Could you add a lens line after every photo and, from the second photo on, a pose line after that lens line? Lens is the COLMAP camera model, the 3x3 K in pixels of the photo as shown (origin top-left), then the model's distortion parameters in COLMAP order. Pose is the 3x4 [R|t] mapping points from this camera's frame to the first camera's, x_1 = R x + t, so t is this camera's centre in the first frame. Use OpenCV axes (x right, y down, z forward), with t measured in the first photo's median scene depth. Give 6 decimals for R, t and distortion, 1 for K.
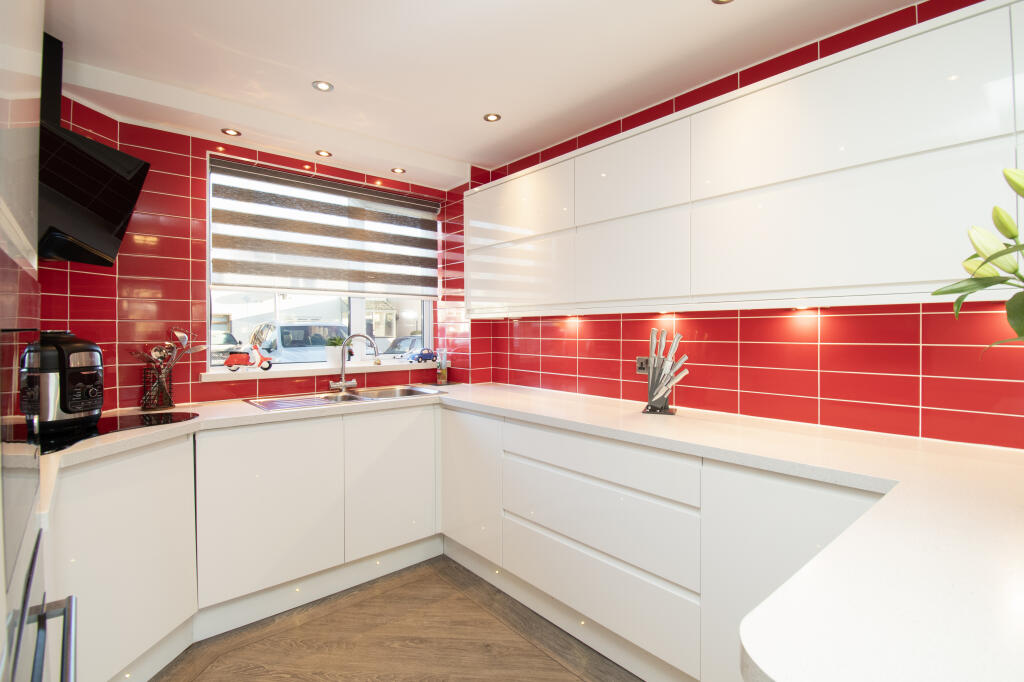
lens RADIAL K [[501.8, 0, 524.7], [0, 501.8, 340.9], [0, 0, 1]] dist [-0.015101, -0.000325]
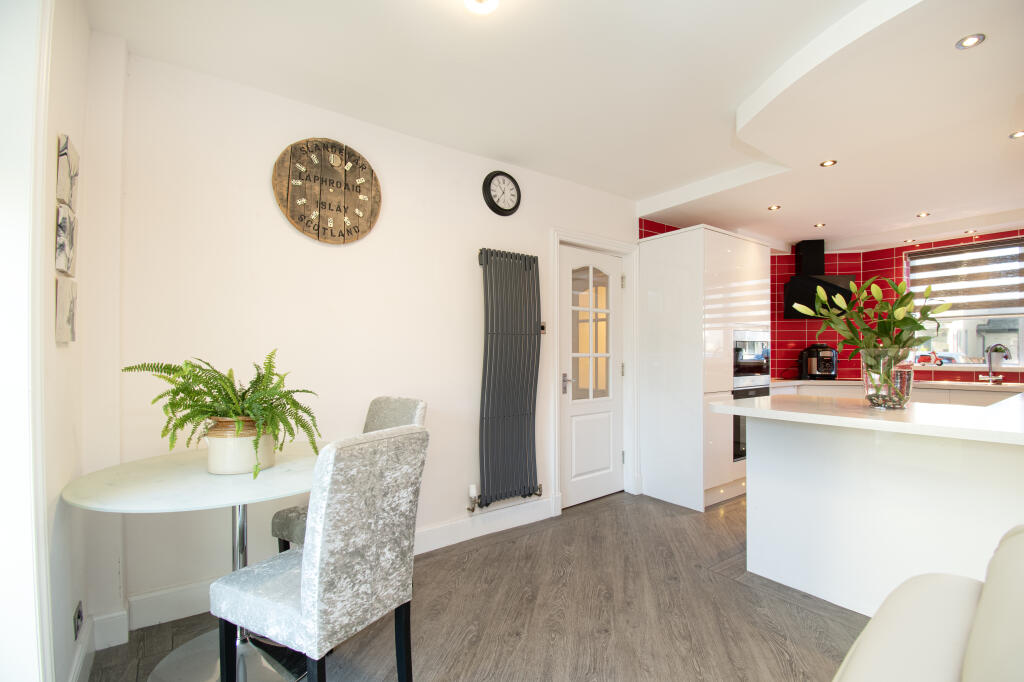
lens RADIAL K [[471.3, 0, 514.8], [0, 471.3, 354.3], [0, 0, 1]] dist [-0.001144, -0.019798]
pose [[-0.090379, 0.003328, -0.995902, 1.219187], [-0.020080, 0.999785, 0.005164, 0.039568], [0.995705, 0.020465, -0.090293, -0.323937]]
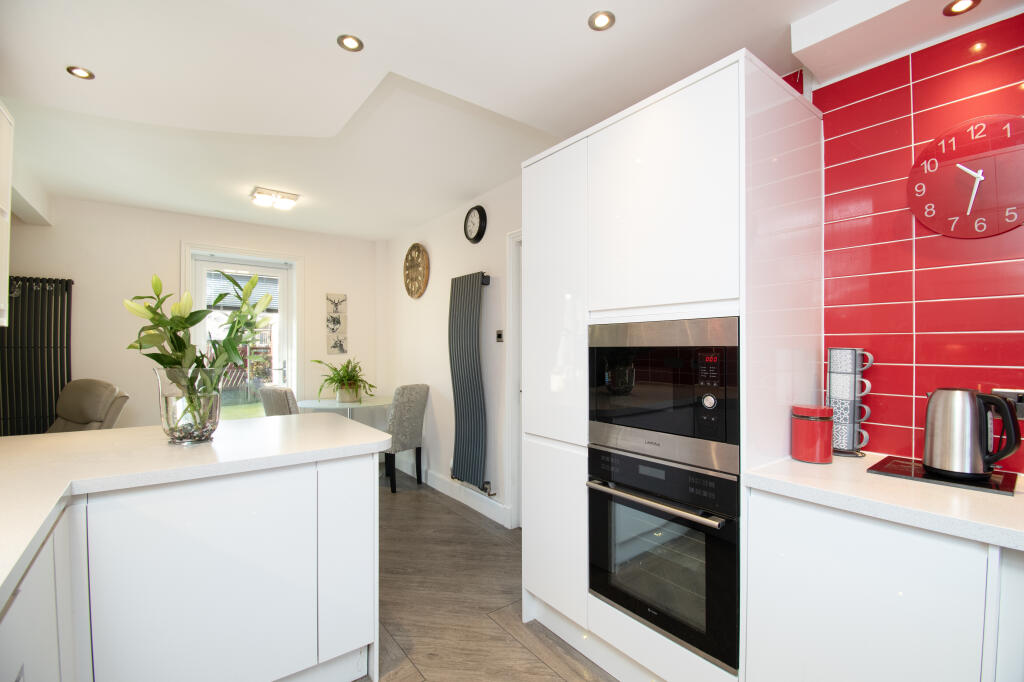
lens RADIAL K [[453.8, 0, 518.4], [0, 453.8, 344.1], [0, 0, 1]] dist [-0.018111, -0.000787]
pose [[-0.997289, 0.003018, 0.073520, -0.176464], [0.003893, 0.999923, 0.011761, -0.018315], [-0.073478, 0.012016, -0.997224, 0.864346]]
